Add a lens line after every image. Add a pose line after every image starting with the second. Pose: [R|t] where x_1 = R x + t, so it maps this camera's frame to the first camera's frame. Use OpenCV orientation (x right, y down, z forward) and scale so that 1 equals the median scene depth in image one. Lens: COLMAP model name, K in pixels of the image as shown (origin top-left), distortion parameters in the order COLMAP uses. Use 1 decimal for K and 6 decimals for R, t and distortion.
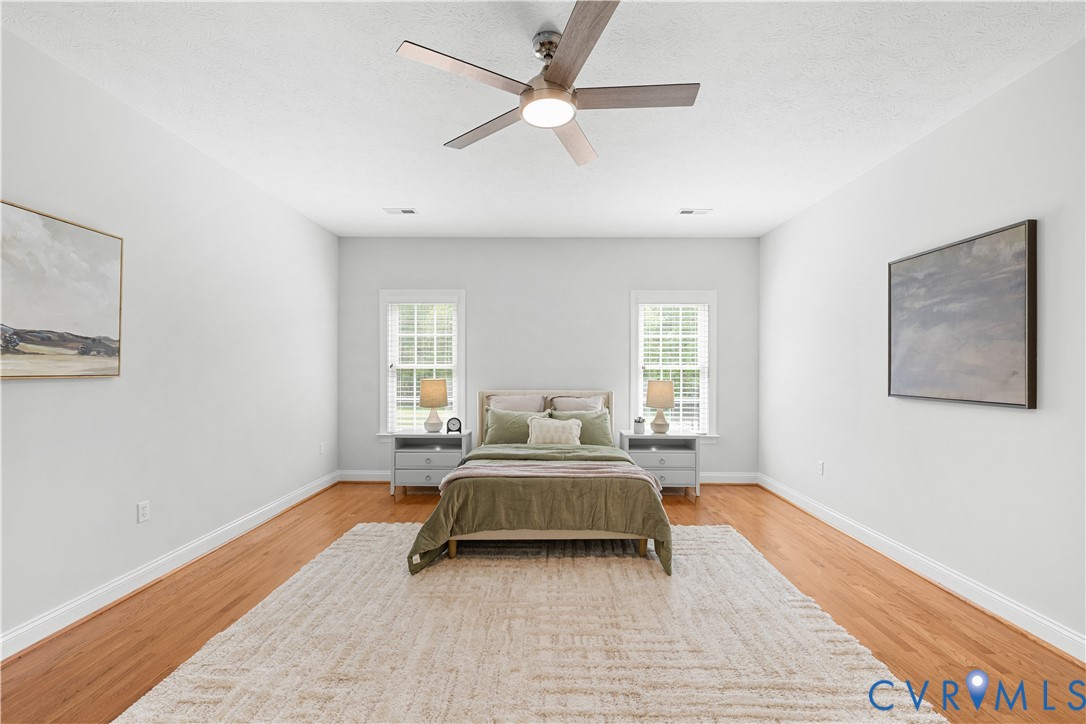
lens RADIAL K [[464.3, 0, 539.4], [0, 464.3, 364.4], [0, 0, 1]] dist [0.000906, 0.000359]
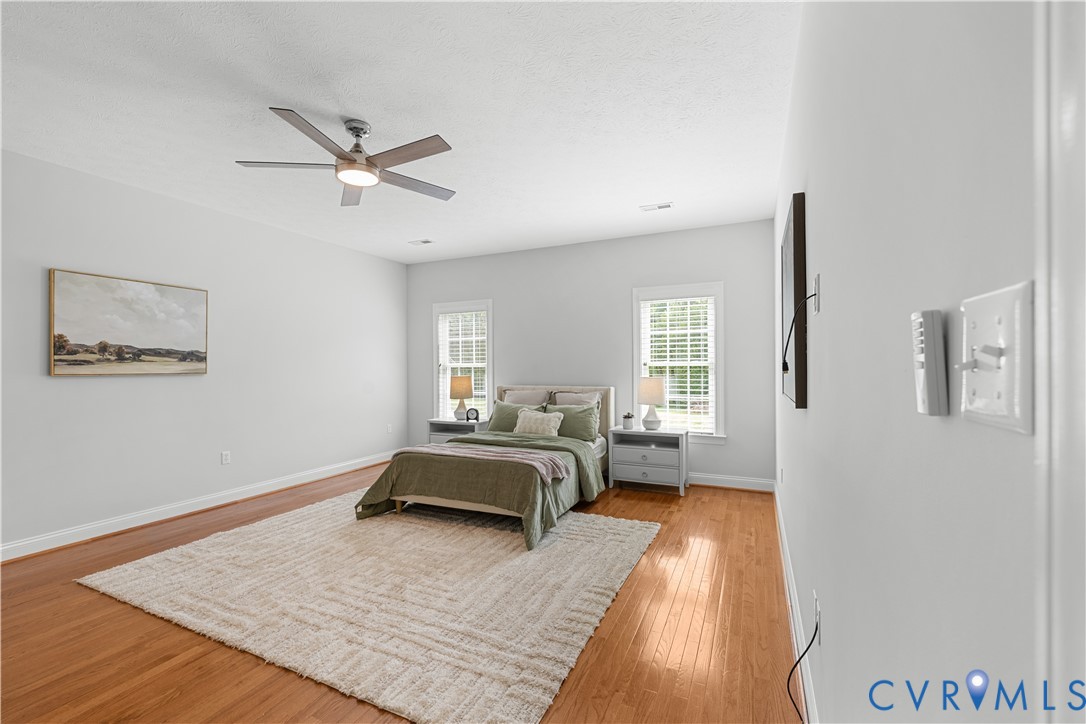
lens RADIAL K [[457.4, 0, 538.0], [0, 457.4, 359.8], [0, 0, 1]] dist [0.001096, 0.000080]
pose [[0.908768, -0.014811, -0.417039, 0.725933], [0.012949, 0.999890, -0.007293, 0.002435], [0.417101, 0.001228, 0.908859, 0.006684]]
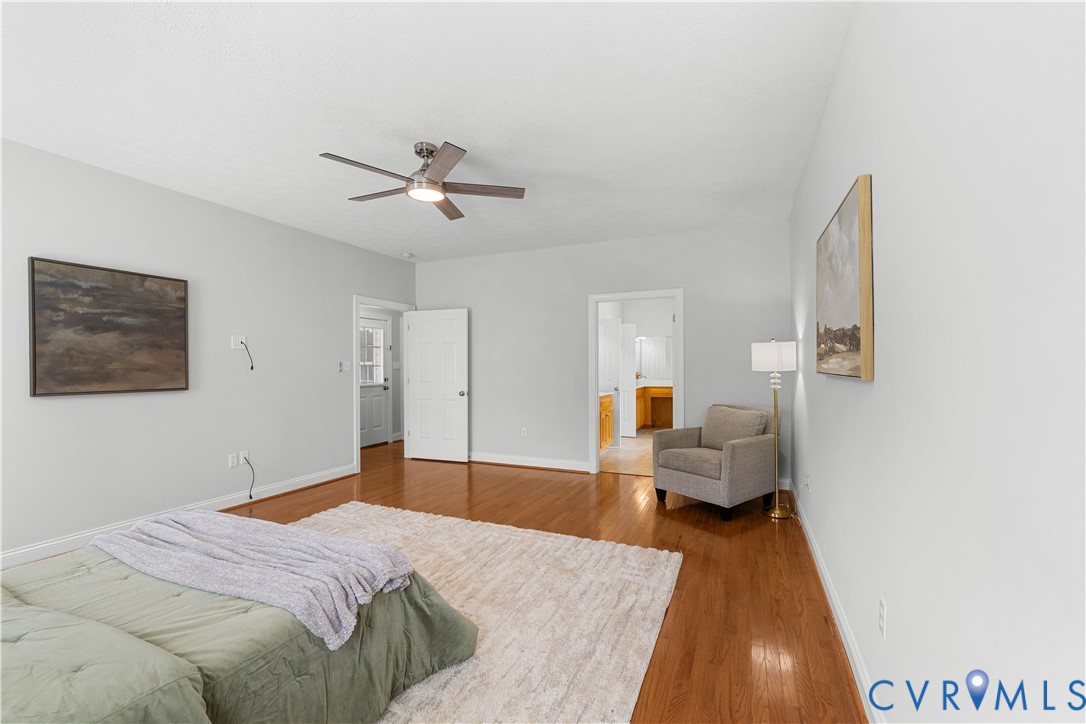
lens RADIAL K [[464.3, 0, 539.4], [0, 464.3, 364.4], [0, 0, 1]] dist [0.000906, 0.000359]
pose [[-0.919094, -0.000023, 0.394038, -0.574578], [-0.003512, 0.999961, -0.008136, 0.006894], [-0.394023, -0.008861, -0.919058, 1.426671]]
